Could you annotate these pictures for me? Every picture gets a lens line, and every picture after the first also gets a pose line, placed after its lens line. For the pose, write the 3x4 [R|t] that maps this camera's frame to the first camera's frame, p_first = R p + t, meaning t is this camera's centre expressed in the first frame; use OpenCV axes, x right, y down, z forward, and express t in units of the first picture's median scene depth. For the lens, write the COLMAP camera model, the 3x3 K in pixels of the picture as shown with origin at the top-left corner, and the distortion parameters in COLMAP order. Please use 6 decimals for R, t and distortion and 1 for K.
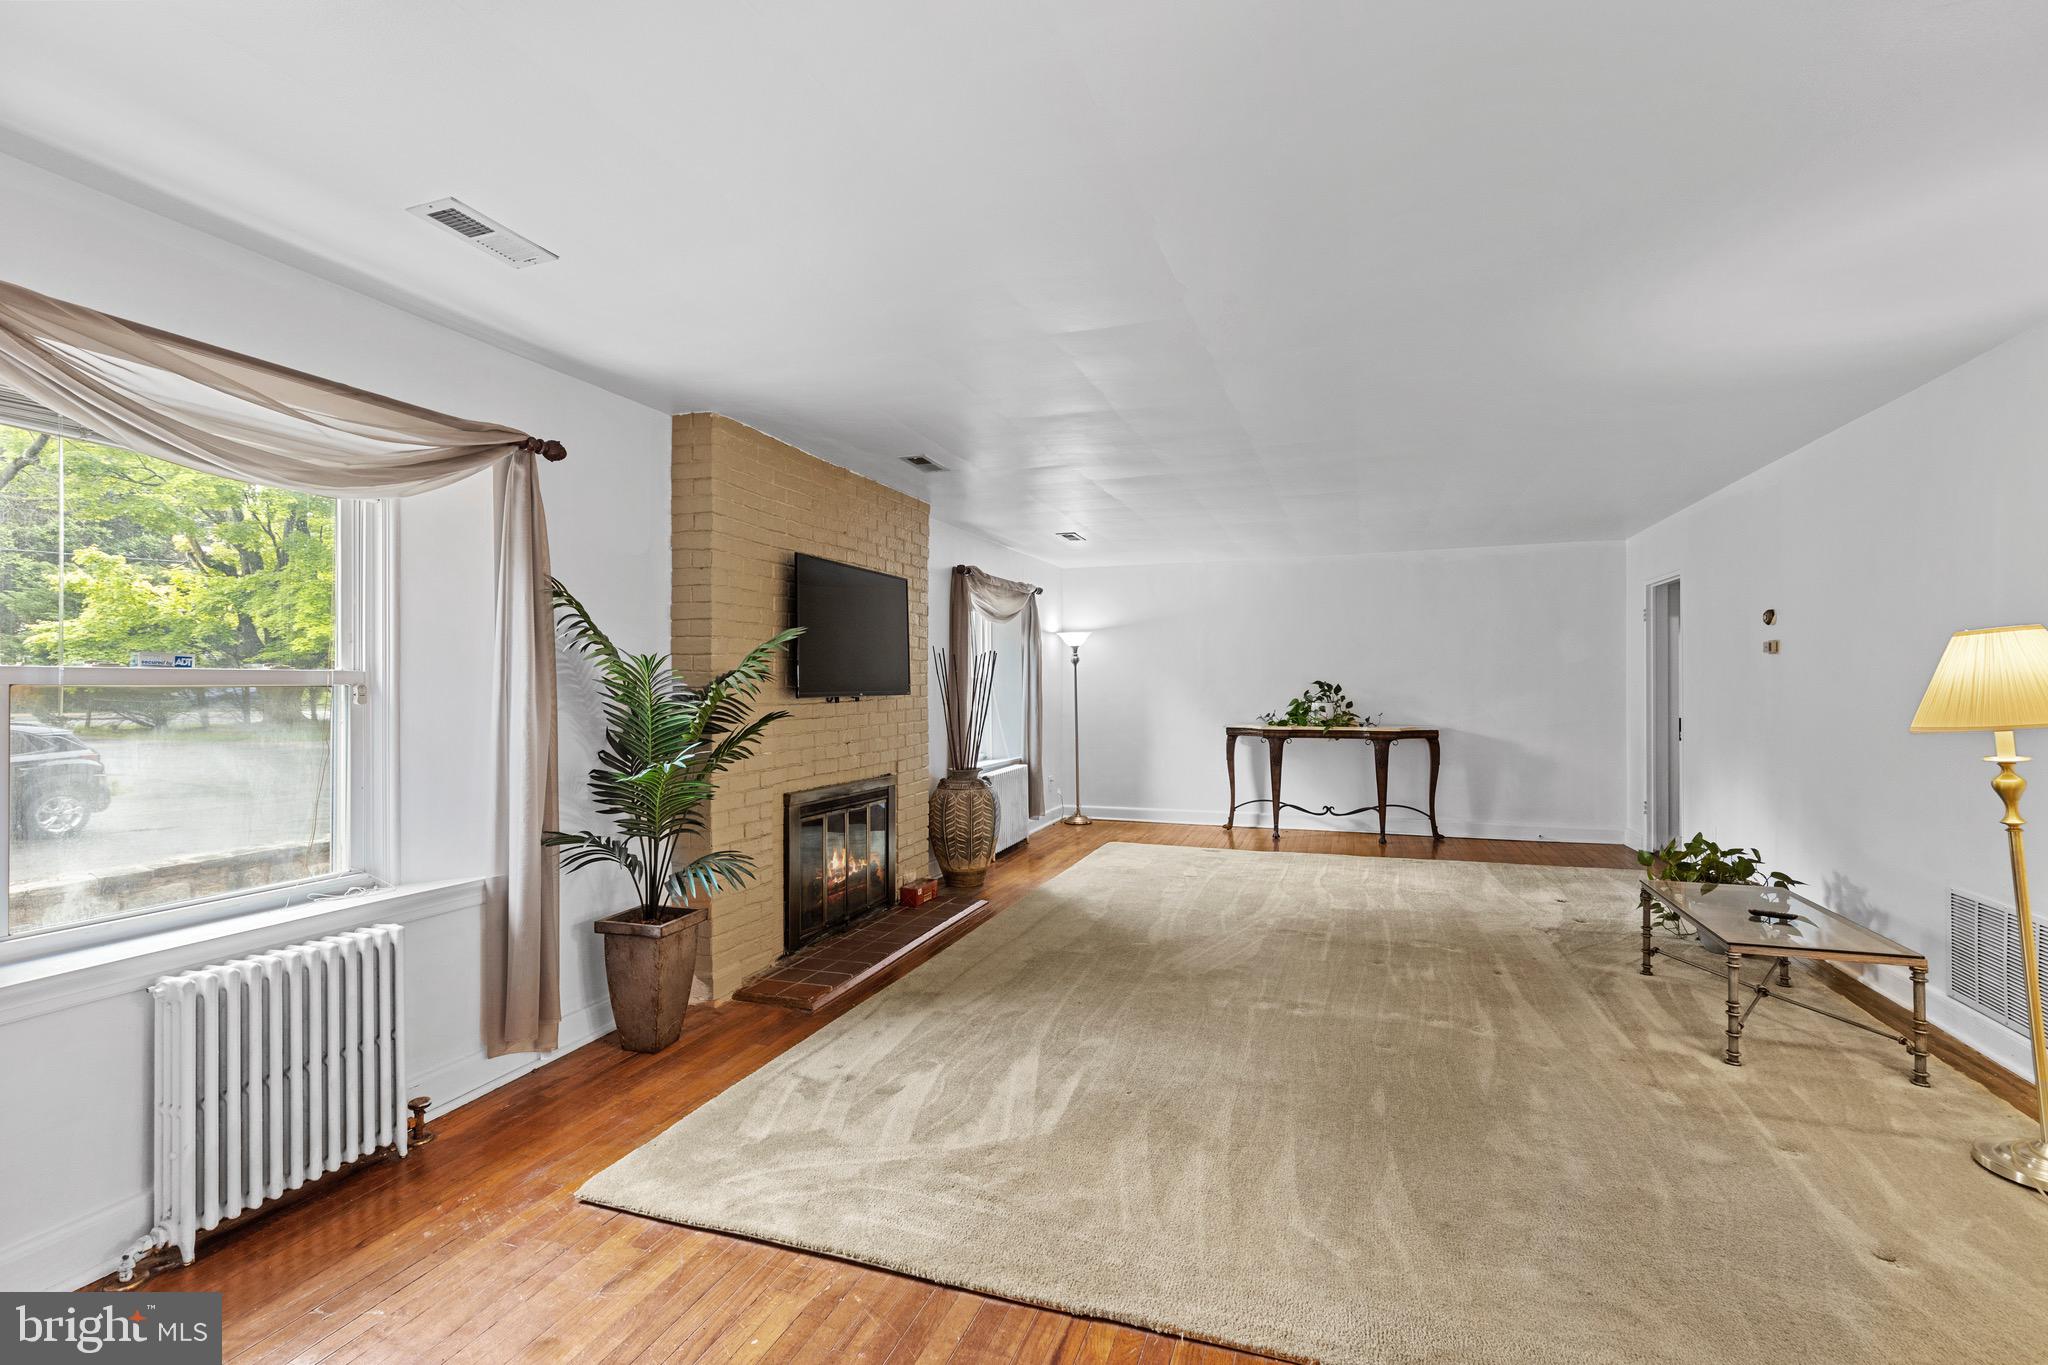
lens RADIAL K [[915.6, 0, 1031.8], [0, 915.6, 680.2], [0, 0, 1]] dist [0.001587, 0.000177]
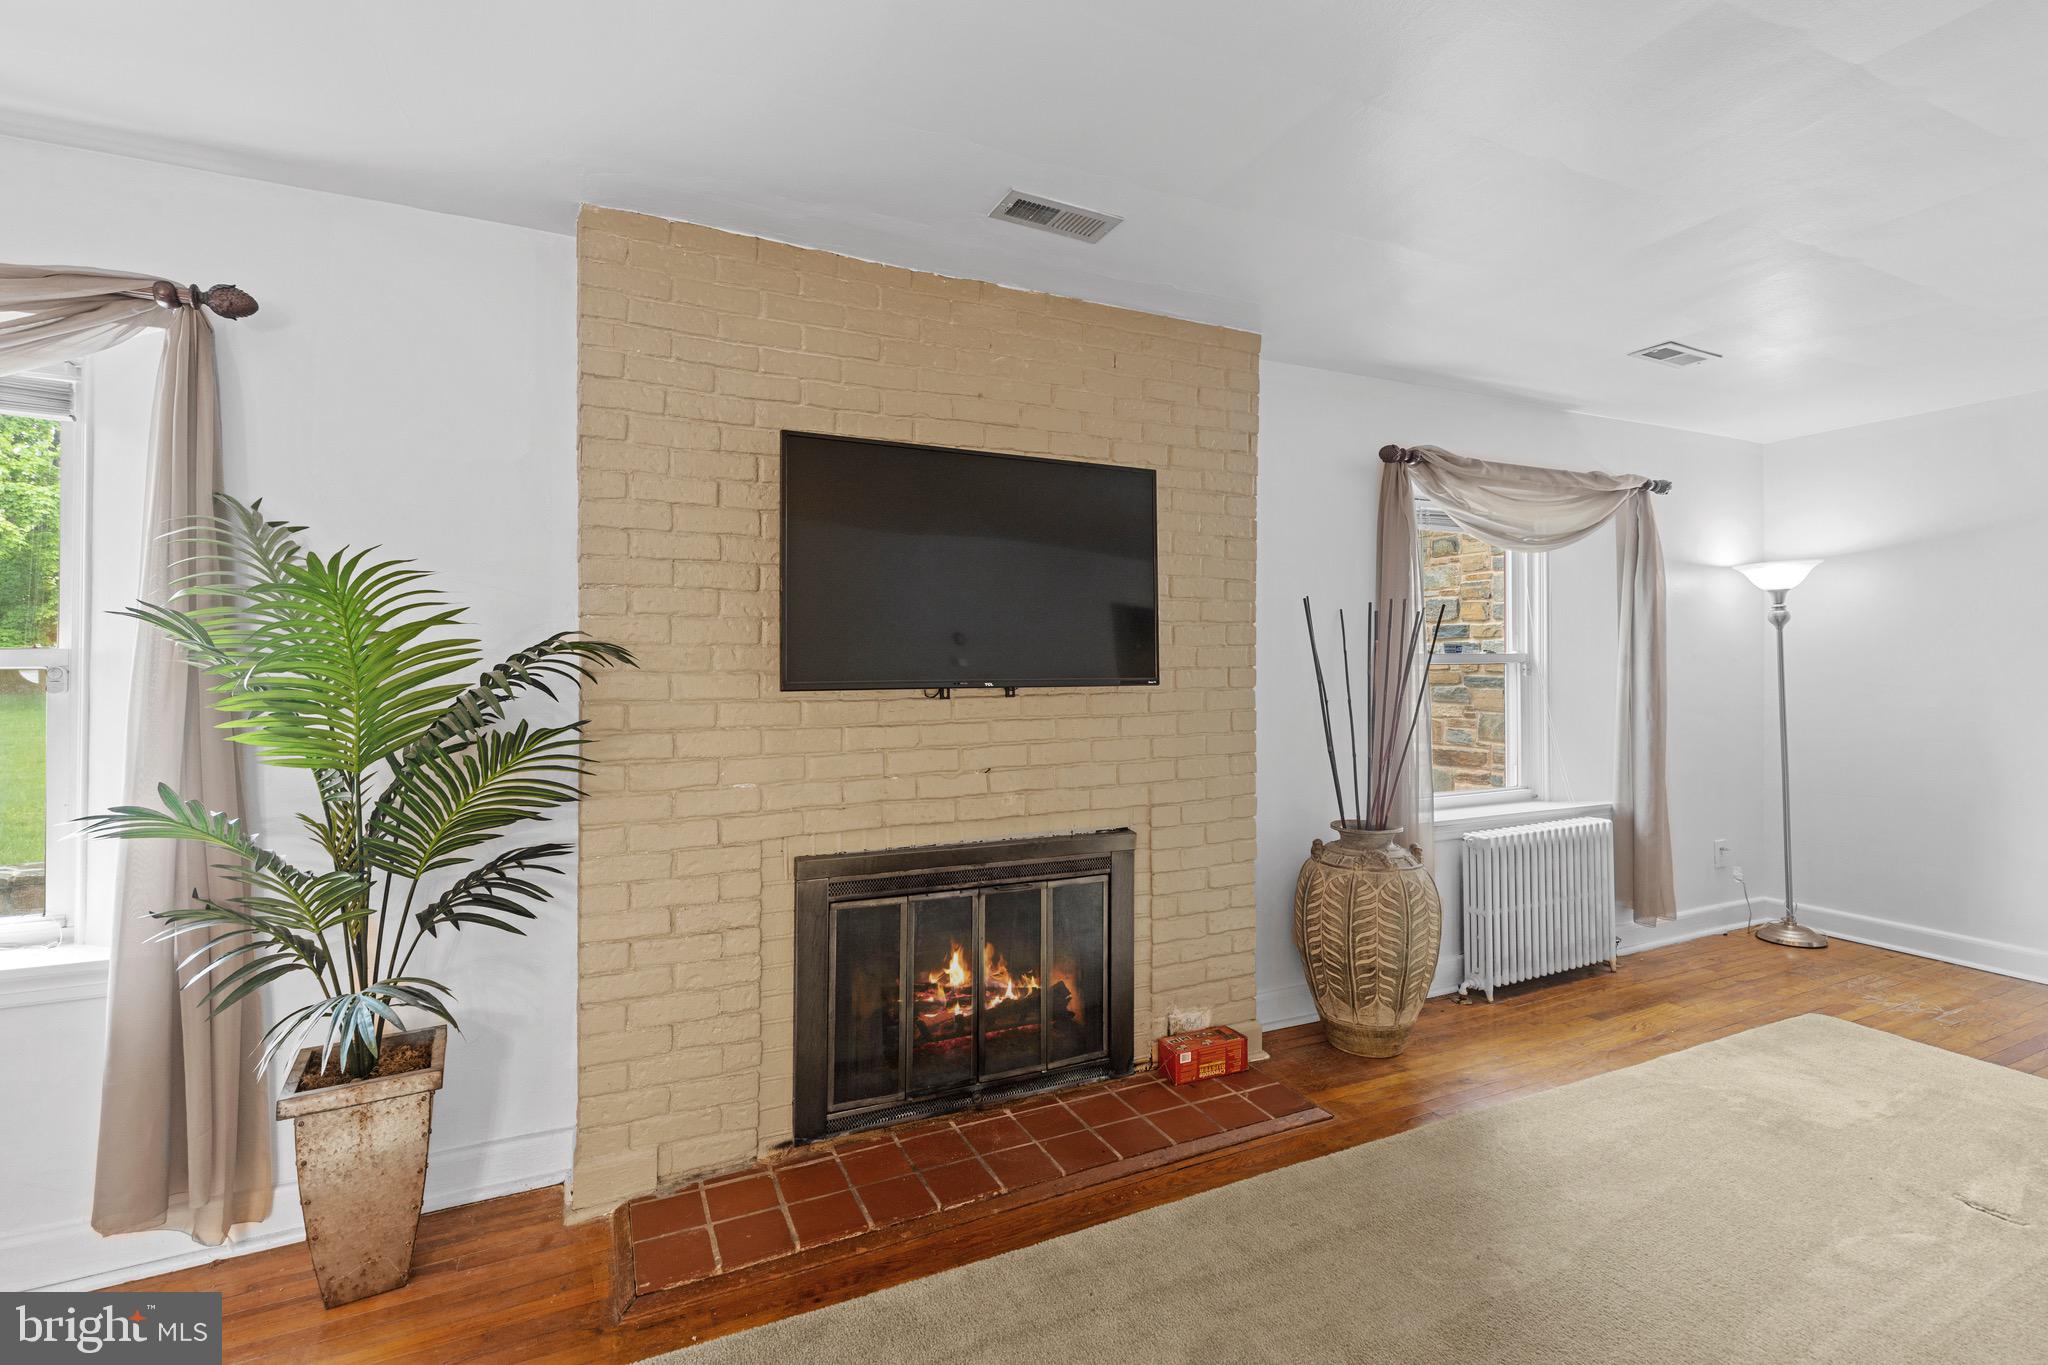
lens RADIAL K [[922.2, 0, 1023.9], [0, 922.2, 655.8], [0, 0, 1]] dist [0.004610, 0.000274]
pose [[0.701084, -0.008683, -0.713026, 0.187572], [0.004256, 0.999959, -0.007992, 0.002762], [0.713066, 0.002568, 0.701092, 0.540814]]
